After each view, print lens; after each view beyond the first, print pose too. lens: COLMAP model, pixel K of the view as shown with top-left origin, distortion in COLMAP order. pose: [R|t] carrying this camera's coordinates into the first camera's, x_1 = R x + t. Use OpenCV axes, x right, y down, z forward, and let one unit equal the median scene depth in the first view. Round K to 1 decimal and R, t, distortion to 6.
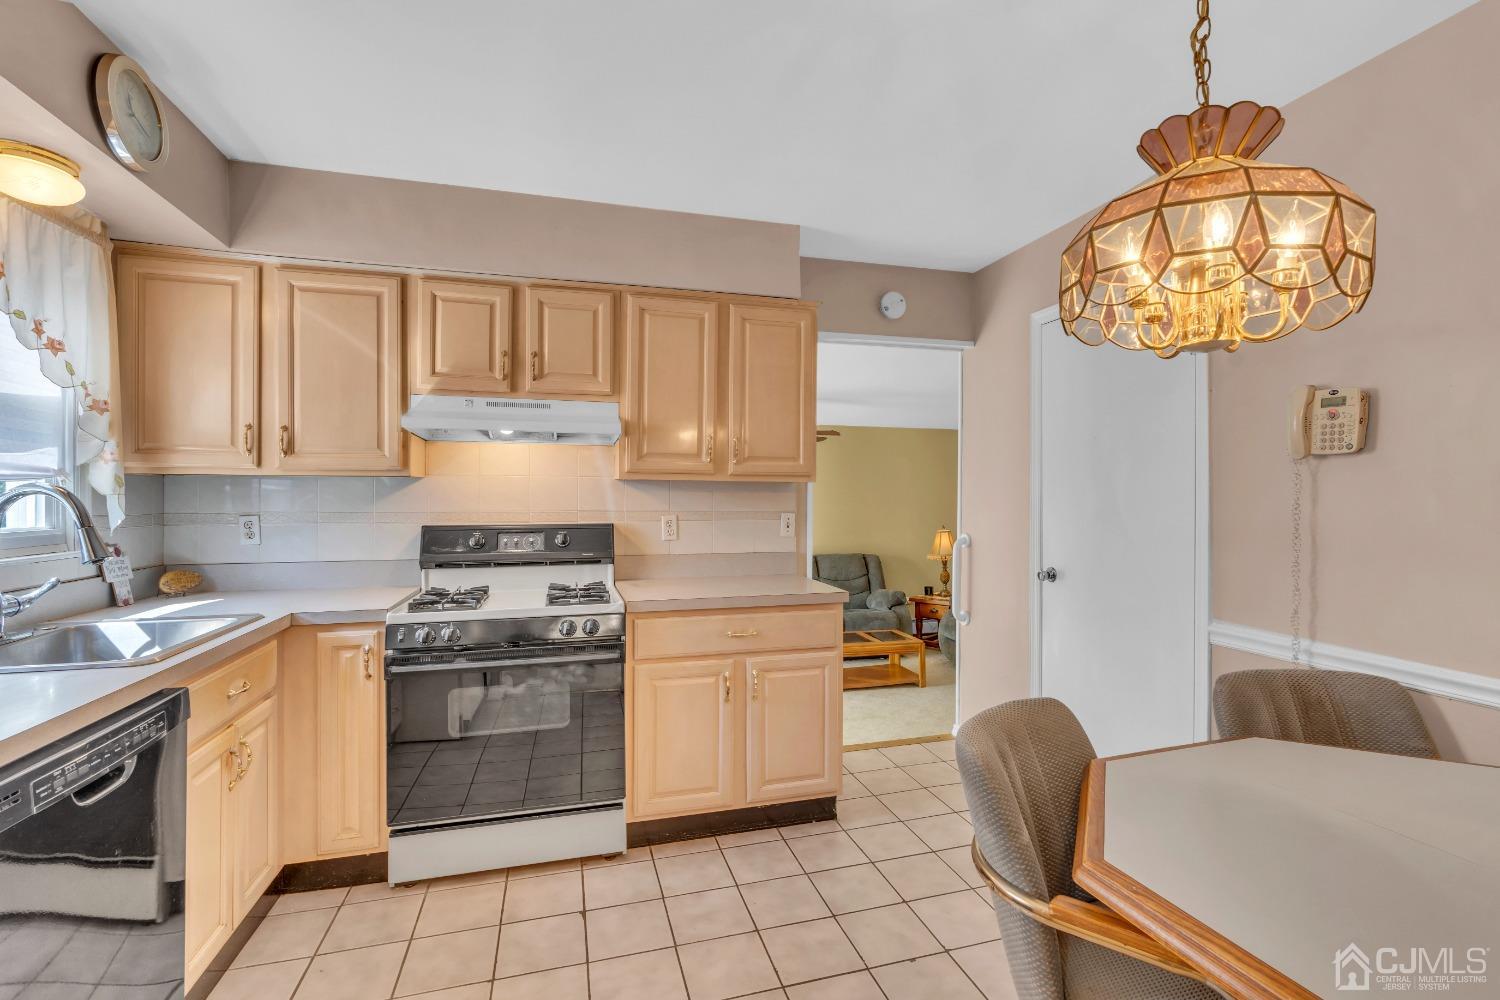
lens RADIAL K [[683.7, 0, 749.4], [0, 683.7, 500.5], [0, 0, 1]] dist [-0.013237, 0.002935]
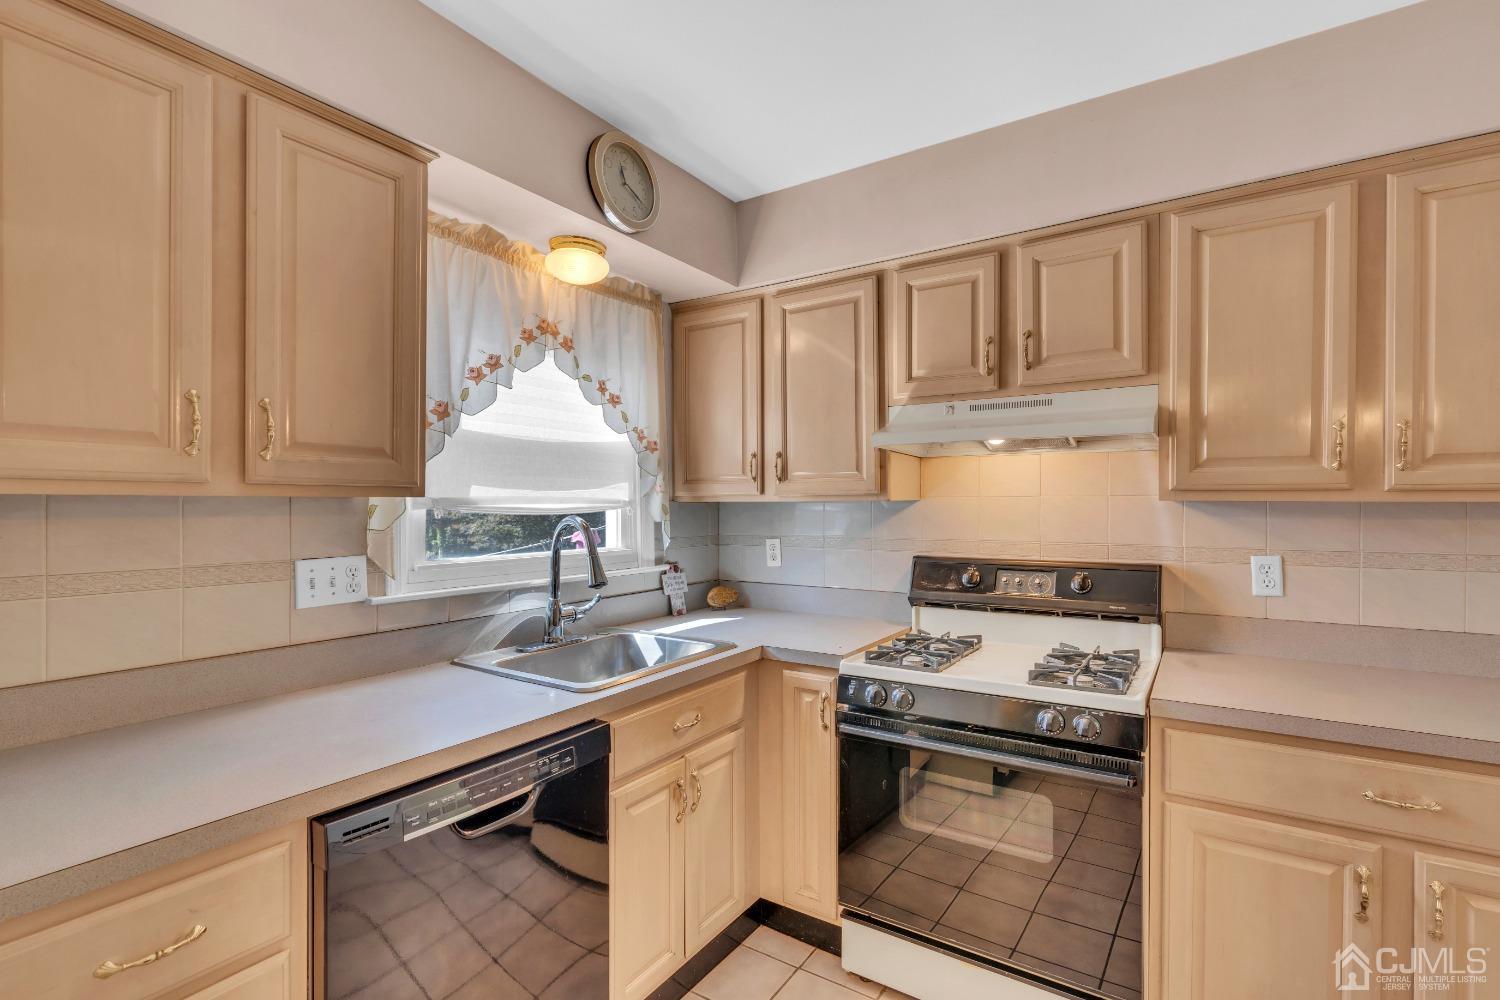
lens RADIAL K [[683.7, 0, 763.7], [0, 683.7, 510.2], [0, 0, 1]] dist [-0.013237, 0.002935]
pose [[0.659047, 0.002071, -0.752099, 0.056078], [0.001799, 0.999989, 0.004330, -0.028512], [0.752100, -0.004207, 0.659036, 0.312031]]
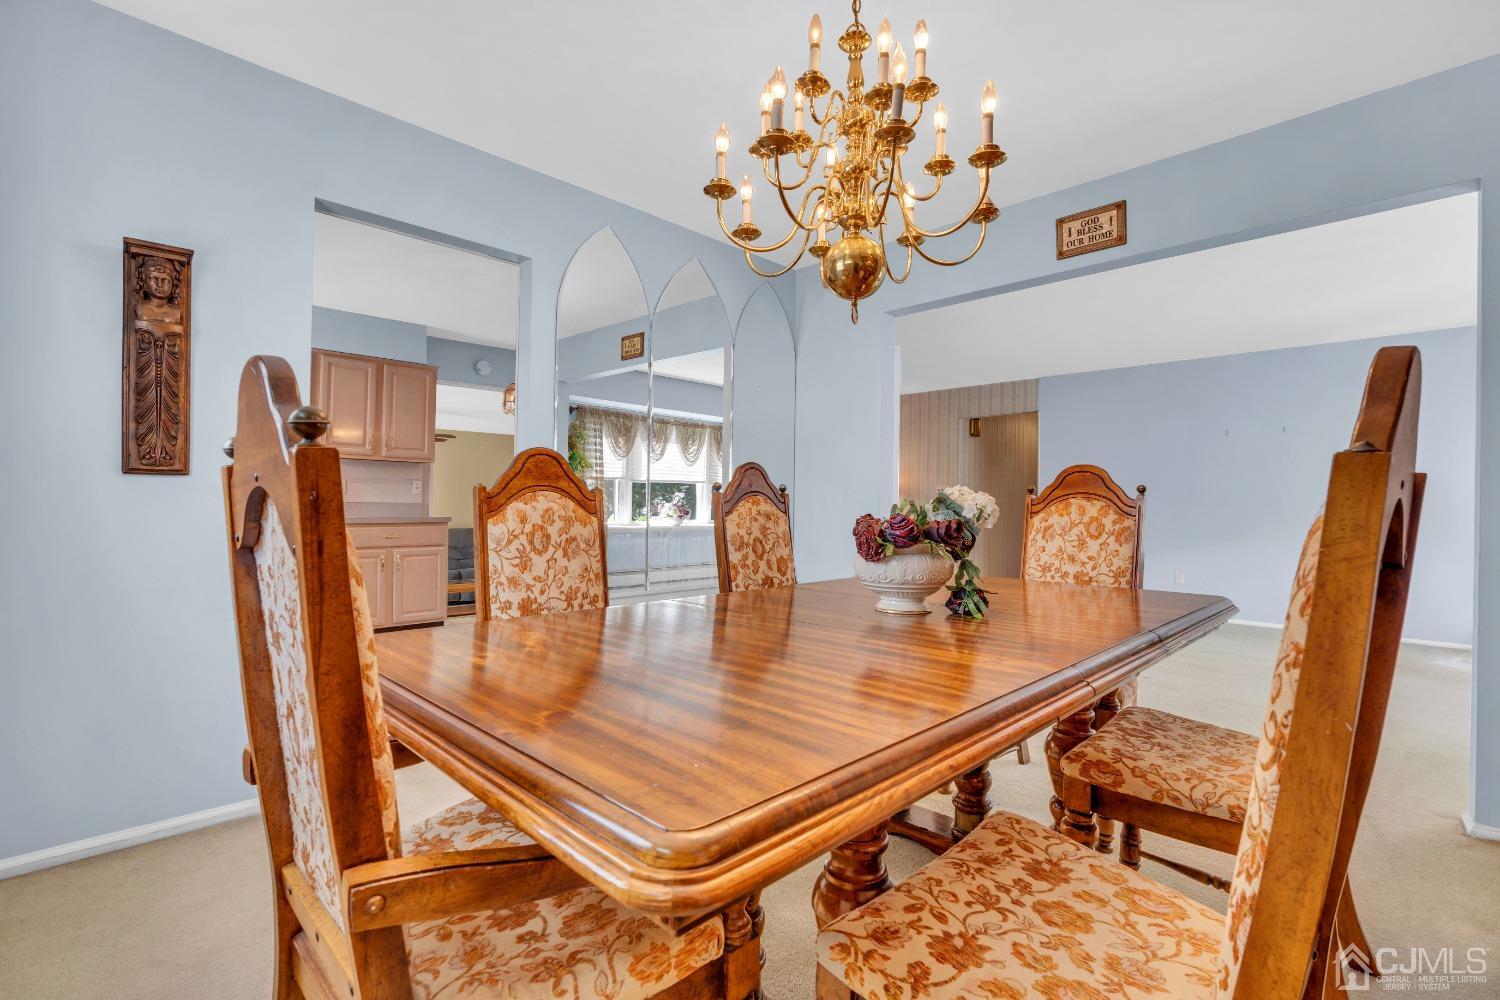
lens RADIAL K [[683.7, 0, 762.7], [0, 683.7, 509.9], [0, 0, 1]] dist [-0.013237, 0.002935]
pose [[0.864757, 0.008133, 0.502125, -0.072530], [-0.011500, 0.999927, 0.003609, 0.100962], [-0.502060, -0.008896, 0.864787, -1.267070]]
